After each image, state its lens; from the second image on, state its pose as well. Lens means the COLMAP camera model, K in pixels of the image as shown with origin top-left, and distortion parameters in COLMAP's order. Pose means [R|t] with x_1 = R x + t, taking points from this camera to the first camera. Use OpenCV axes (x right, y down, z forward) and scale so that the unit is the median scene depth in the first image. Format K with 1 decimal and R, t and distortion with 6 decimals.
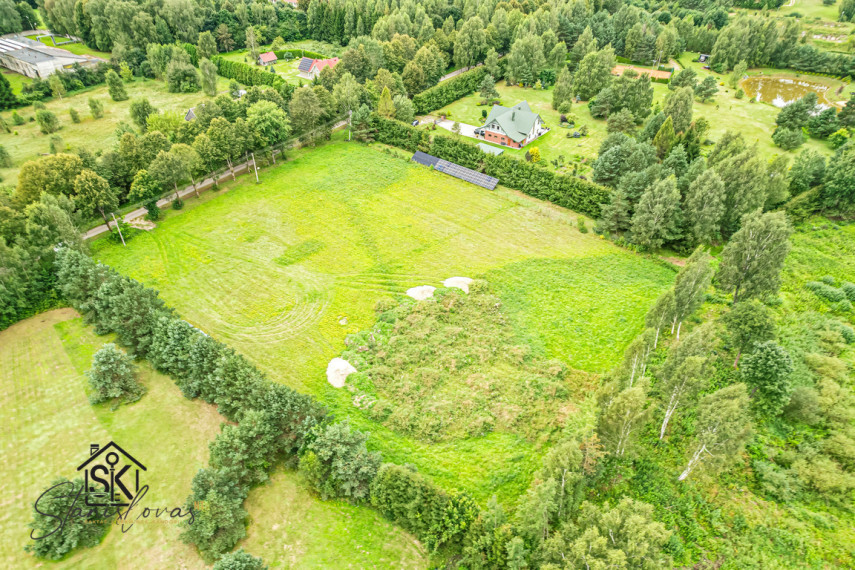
lens RADIAL K [[547.7, 0, 427.5], [0, 547.7, 285.0], [0, 0, 1]] dist [-0.071550, 0.067775]
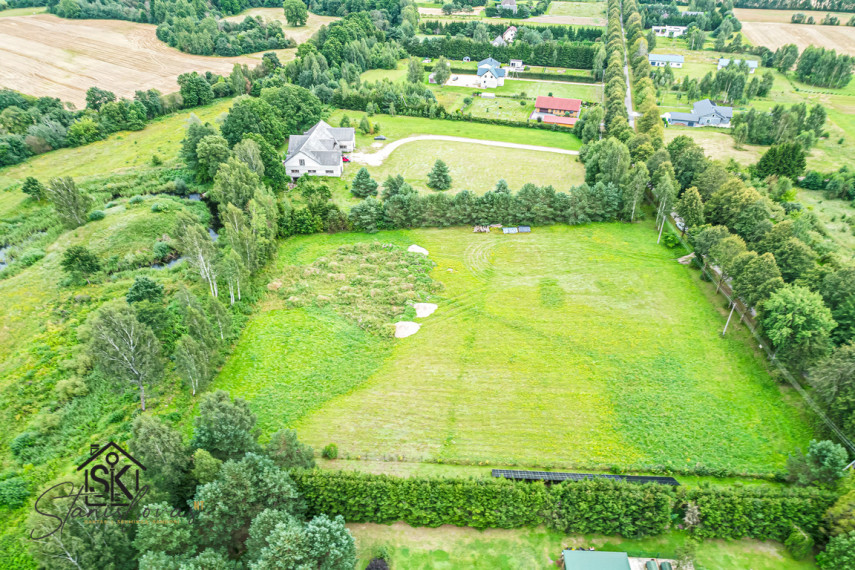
lens RADIAL K [[547.7, 0, 427.5], [0, 547.7, 285.0], [0, 0, 1]] dist [-0.071550, 0.067775]
pose [[-0.795243, 0.342959, -0.499967, 0.454265], [-0.367243, 0.383661, 0.847311, -0.820558], [0.482411, 0.857428, -0.179154, 0.982334]]
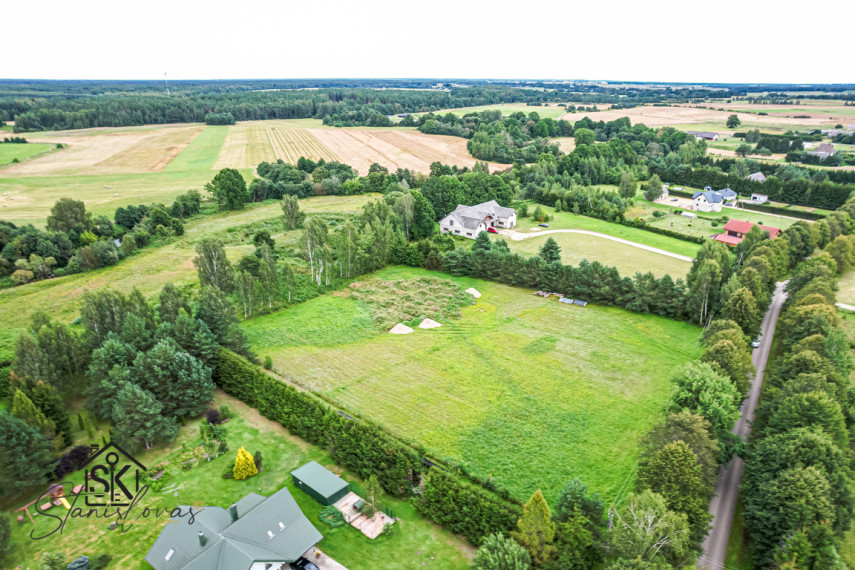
lens RADIAL K [[547.7, 0, 427.5], [0, 547.7, 285.0], [0, 0, 1]] dist [-0.071550, 0.067775]
pose [[-0.999825, 0.000444, -0.018684, 0.016117], [-0.015634, 0.527905, 0.849160, -0.985482], [0.010241, 0.849303, -0.527806, 1.369517]]
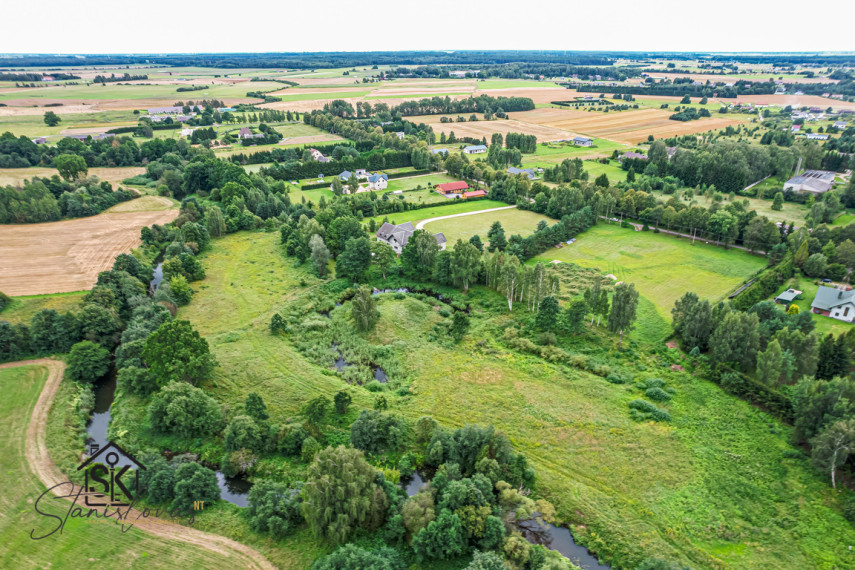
lens RADIAL K [[547.7, 0, 427.5], [0, 547.7, 285.0], [0, 0, 1]] dist [-0.071550, 0.067775]
pose [[-0.132390, 0.402959, -0.905592, 1.715369], [-0.594047, 0.699114, 0.397929, -0.325741], [0.793461, 0.590646, 0.146821, 0.112391]]
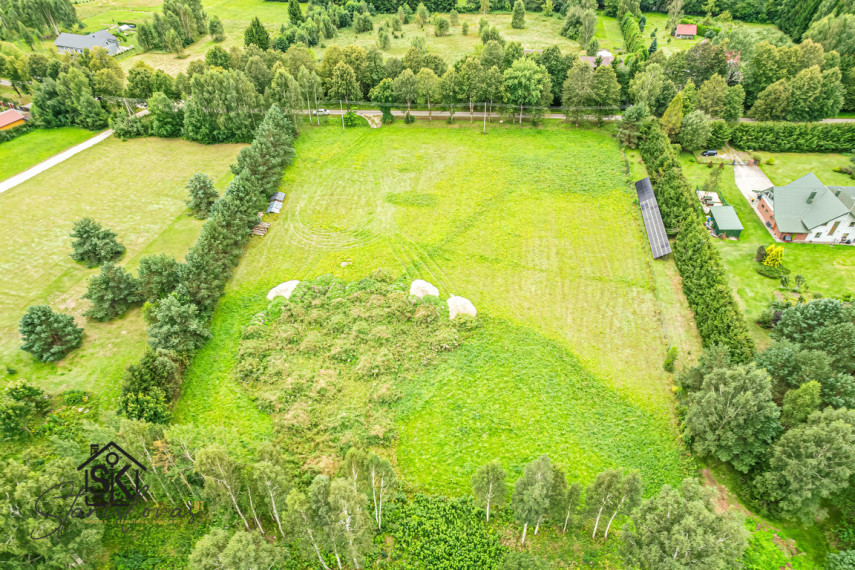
lens RADIAL K [[547.7, 0, 427.5], [0, 547.7, 285.0], [0, 0, 1]] dist [-0.071550, 0.067775]
pose [[0.533764, 0.553428, -0.639385, 0.492551], [-0.503113, 0.815556, 0.285911, -0.220232], [0.679686, 0.169074, 0.713751, 0.287500]]
